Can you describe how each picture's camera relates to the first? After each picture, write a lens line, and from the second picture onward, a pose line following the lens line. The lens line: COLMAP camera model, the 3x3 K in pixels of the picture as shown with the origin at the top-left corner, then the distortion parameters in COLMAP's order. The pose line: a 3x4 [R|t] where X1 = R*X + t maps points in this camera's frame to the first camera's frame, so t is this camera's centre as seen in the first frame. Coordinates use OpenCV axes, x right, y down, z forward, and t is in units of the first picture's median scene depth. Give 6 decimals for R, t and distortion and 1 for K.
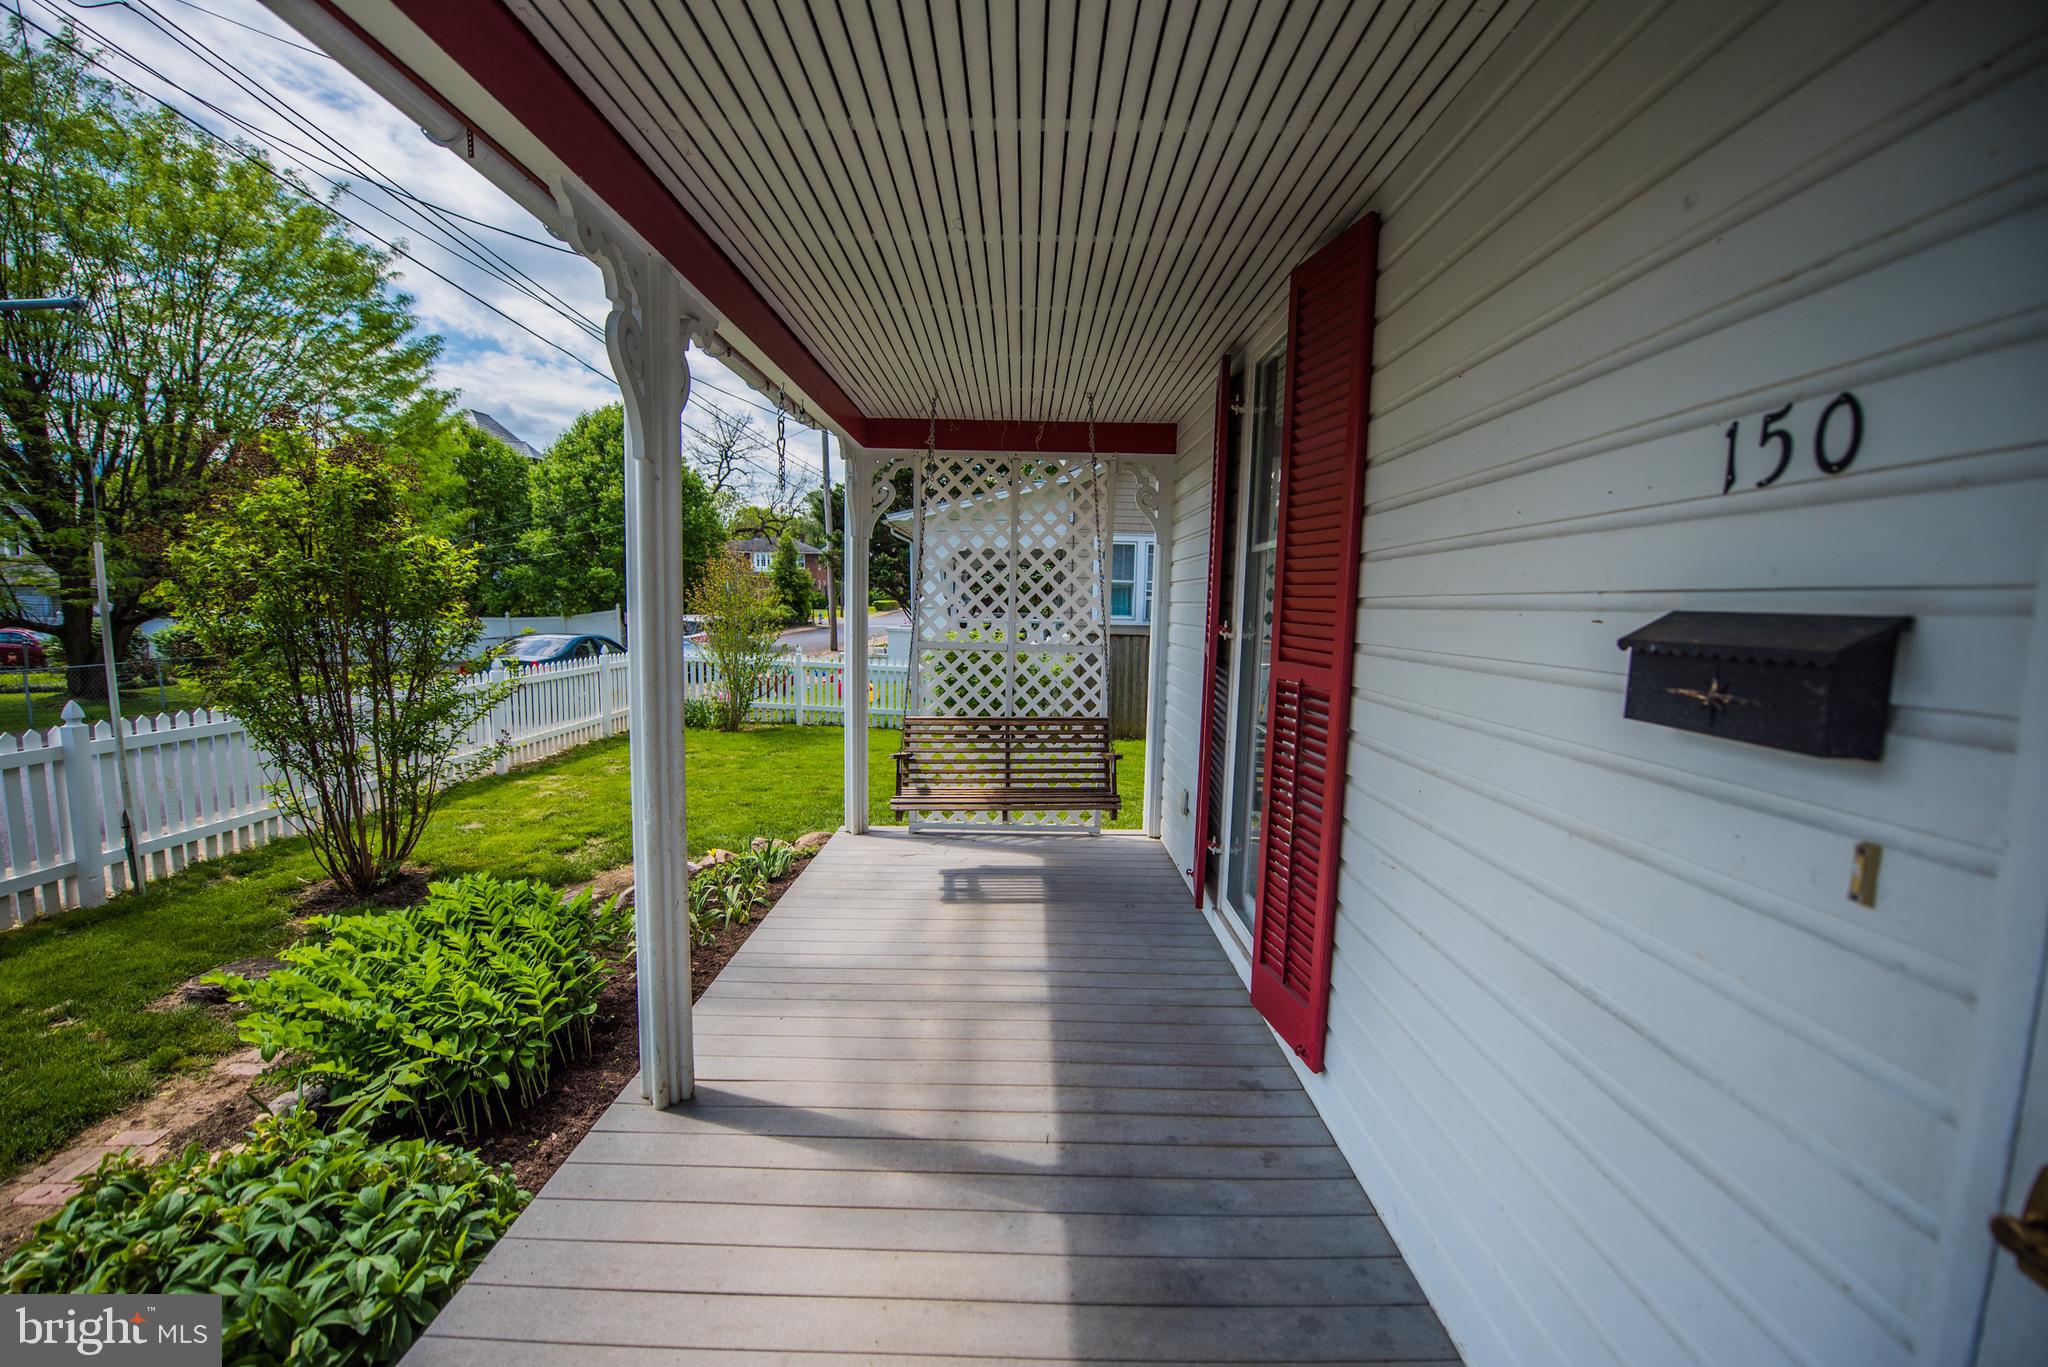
lens RADIAL K [[827.1, 0, 1024.0], [0, 827.1, 683.5], [0, 0, 1]] dist [-0.007664, -0.000097]
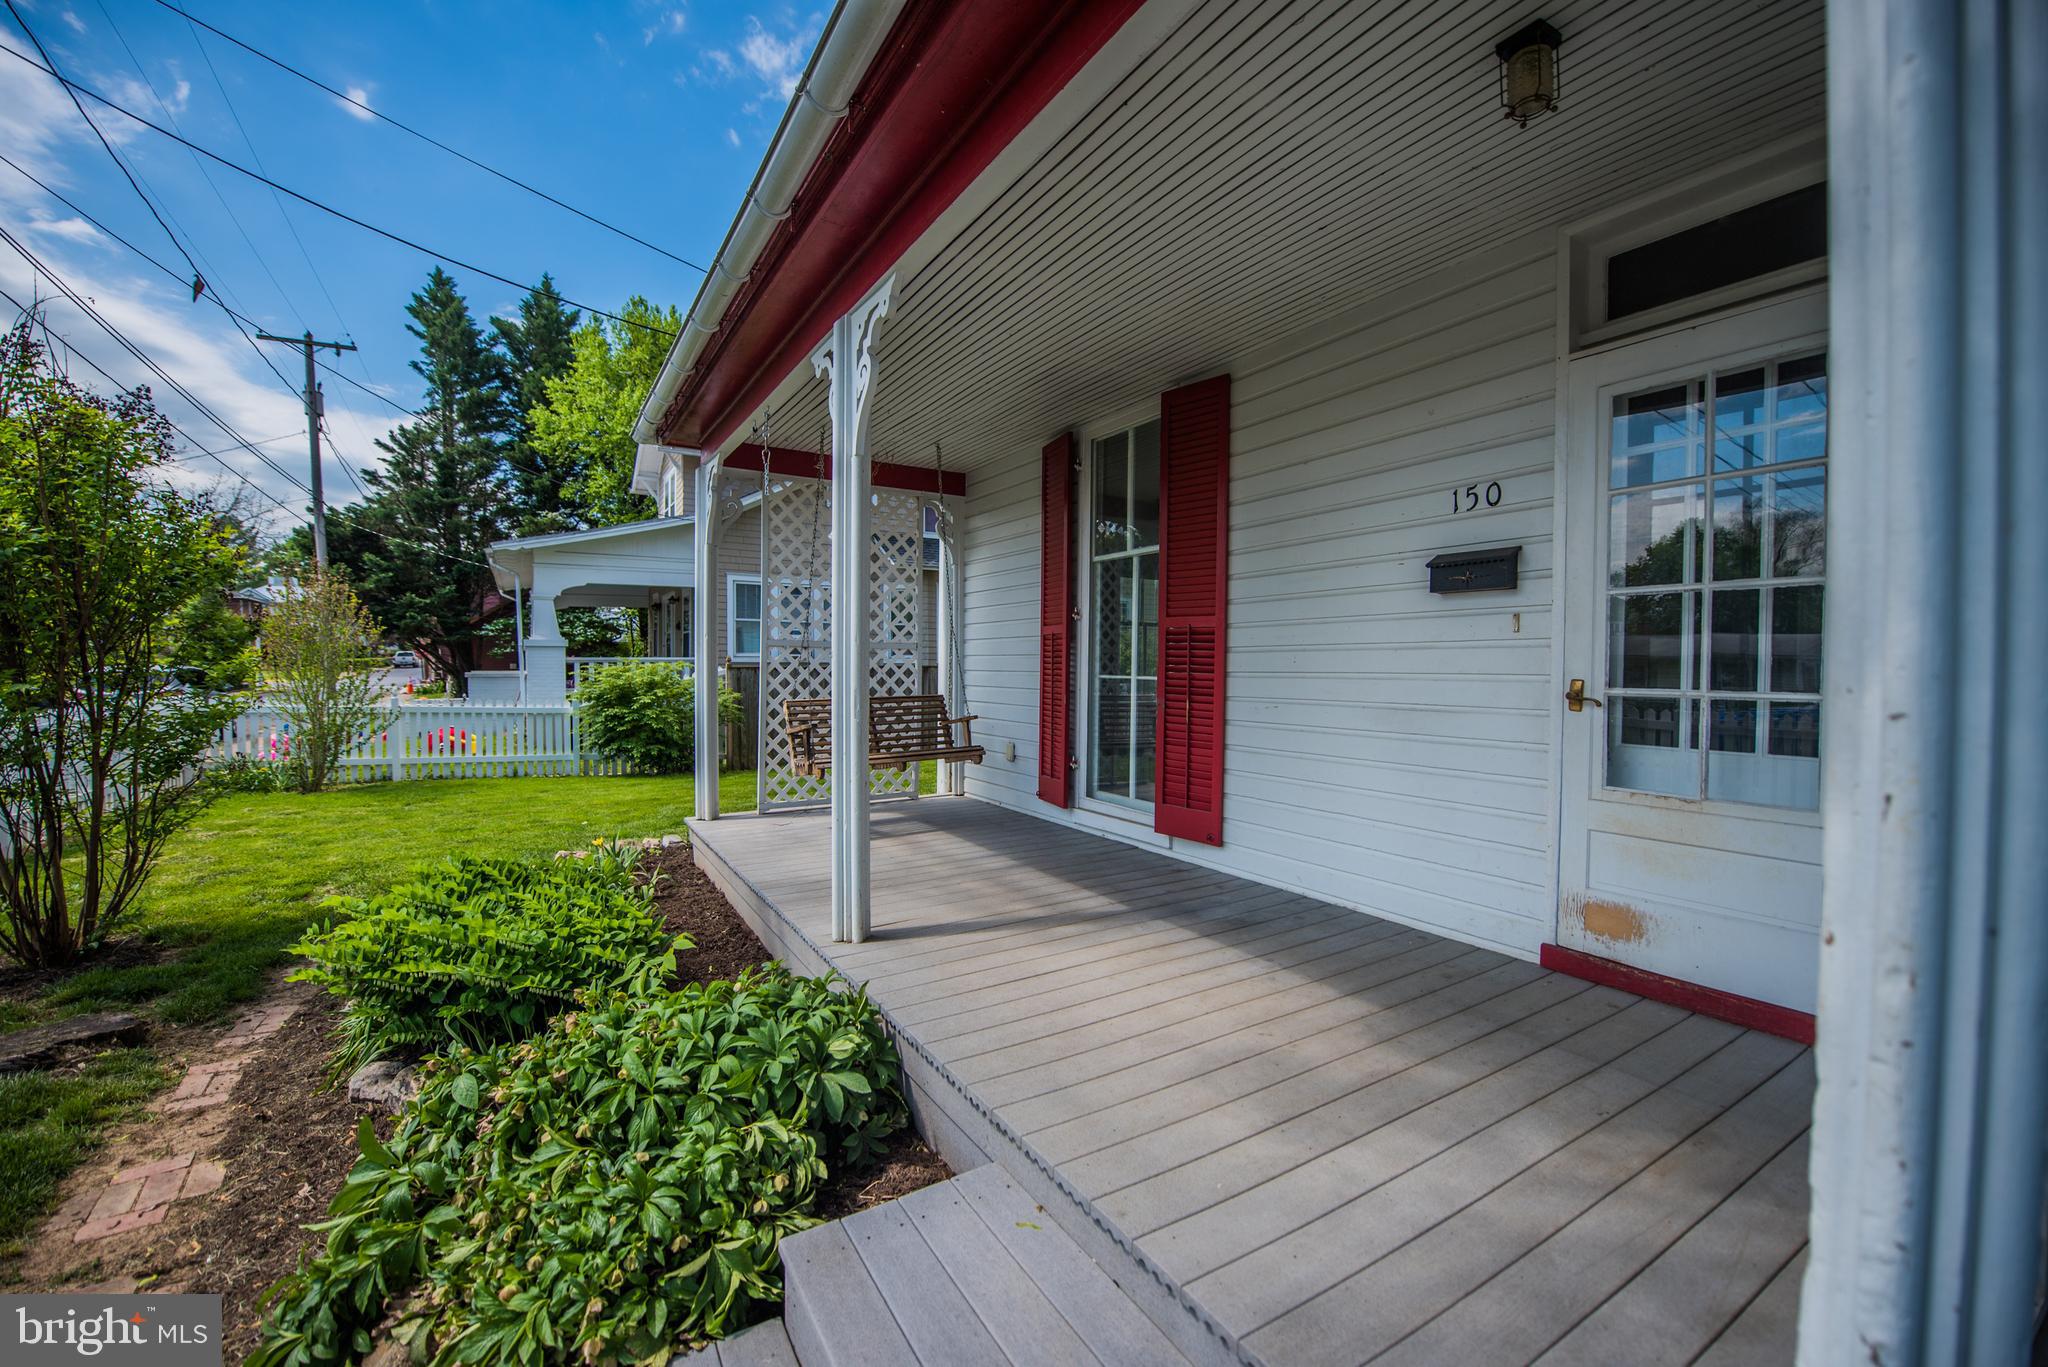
lens RADIAL K [[827.1, 0, 1024.0], [0, 827.1, 683.5], [0, 0, 1]] dist [-0.007664, -0.000097]
pose [[0.845852, -0.029494, 0.532601, -0.955516], [0.067194, 0.996408, -0.051534, 0.199100], [-0.529168, 0.079378, 0.844796, -0.298041]]
